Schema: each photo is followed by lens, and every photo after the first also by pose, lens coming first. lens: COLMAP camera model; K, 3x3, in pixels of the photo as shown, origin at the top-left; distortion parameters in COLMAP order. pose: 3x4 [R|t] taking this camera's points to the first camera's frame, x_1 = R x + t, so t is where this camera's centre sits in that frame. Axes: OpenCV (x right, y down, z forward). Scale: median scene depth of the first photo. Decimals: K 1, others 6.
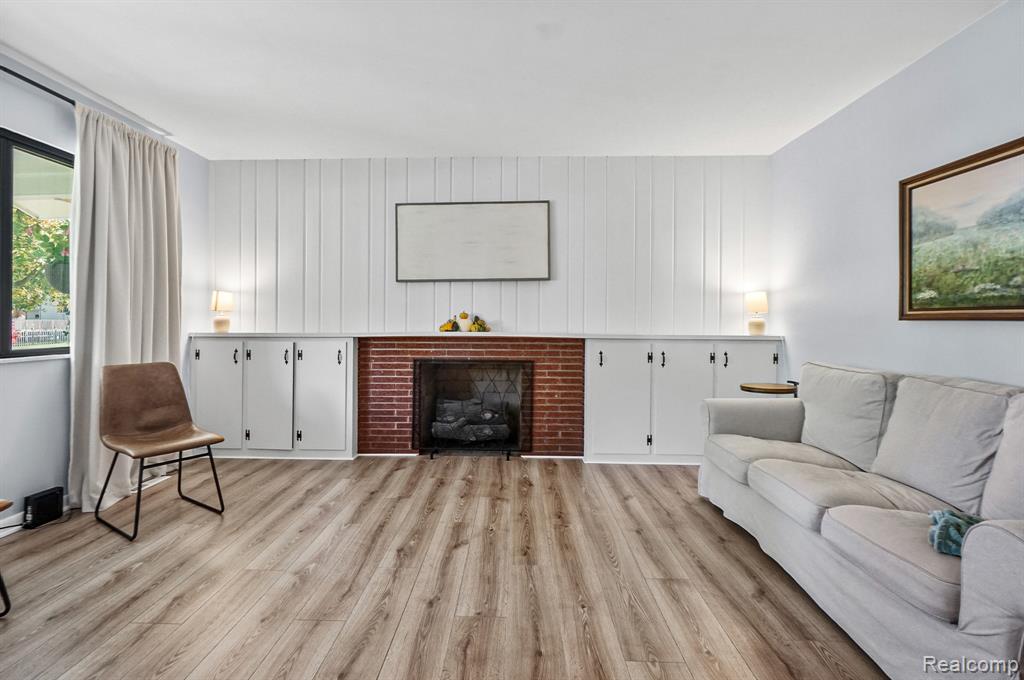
lens RADIAL K [[519.3, 0, 505.5], [0, 519.3, 318.3], [0, 0, 1]] dist [0.000817, -0.000331]
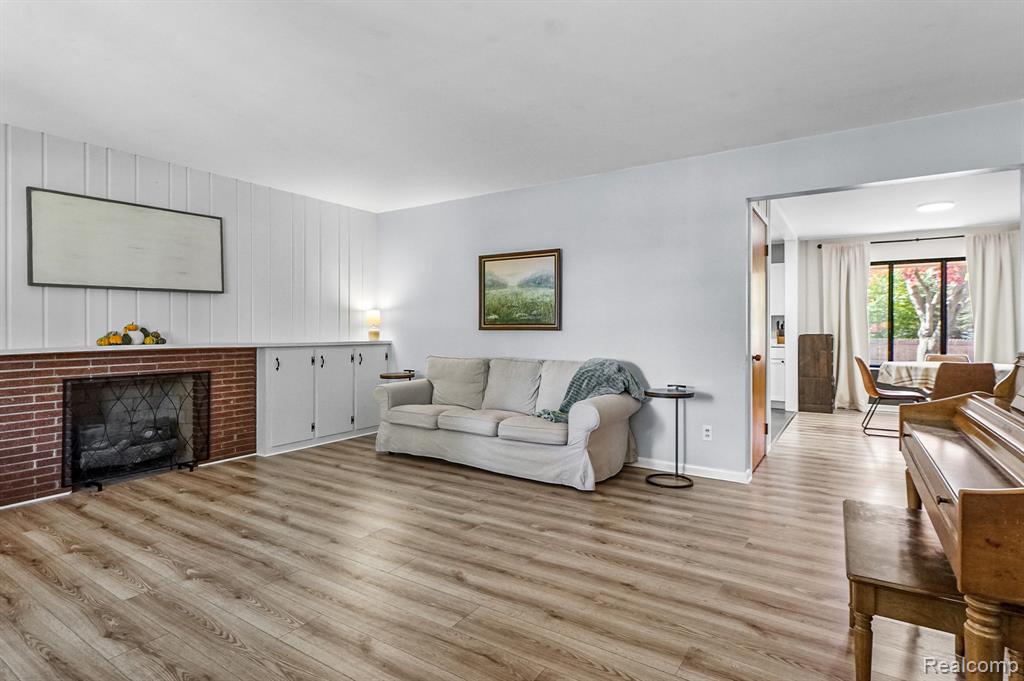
lens RADIAL K [[507.7, 0, 514.2], [0, 507.7, 329.4], [0, 0, 1]] dist [0.002342, -0.000157]
pose [[0.521245, -0.005437, 0.853390, -0.496094], [0.000956, 0.999983, 0.005787, -0.005949], [-0.853406, -0.002201, 0.521242, -0.043250]]
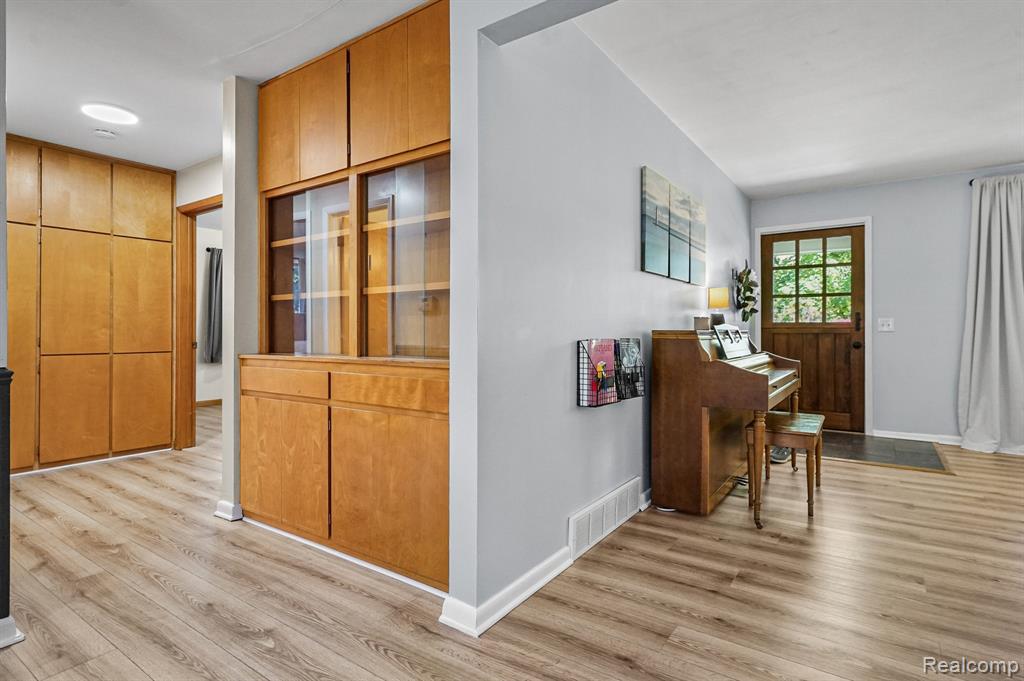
lens RADIAL K [[507.7, 0, 514.2], [0, 507.7, 329.4], [0, 0, 1]] dist [0.002342, -0.000157]
pose [[-0.521640, -0.001246, -0.853165, 0.832979], [0.002543, 0.999992, -0.003015, 0.017271], [0.853162, -0.003742, -0.521633, -0.042561]]
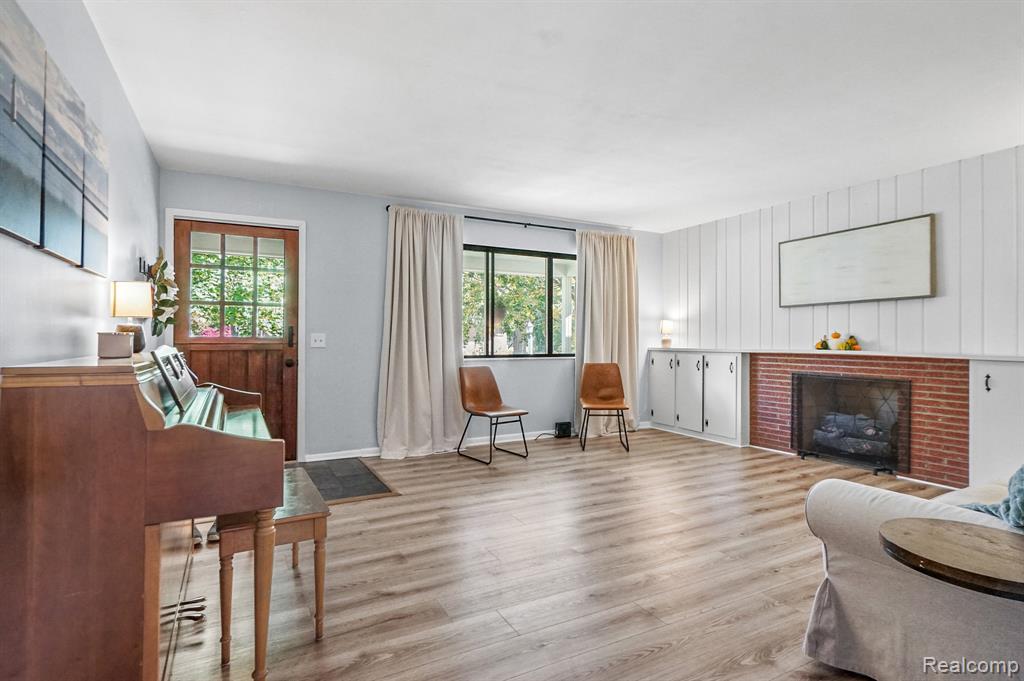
lens RADIAL K [[526.8, 0, 515.5], [0, 526.8, 335.5], [0, 0, 1]] dist [0.002392, -0.000151]
pose [[0.506911, -0.007689, -0.861964, 0.537187], [0.002580, 0.999969, -0.007403, 0.001944], [0.861994, 0.001529, 0.506916, -0.148284]]
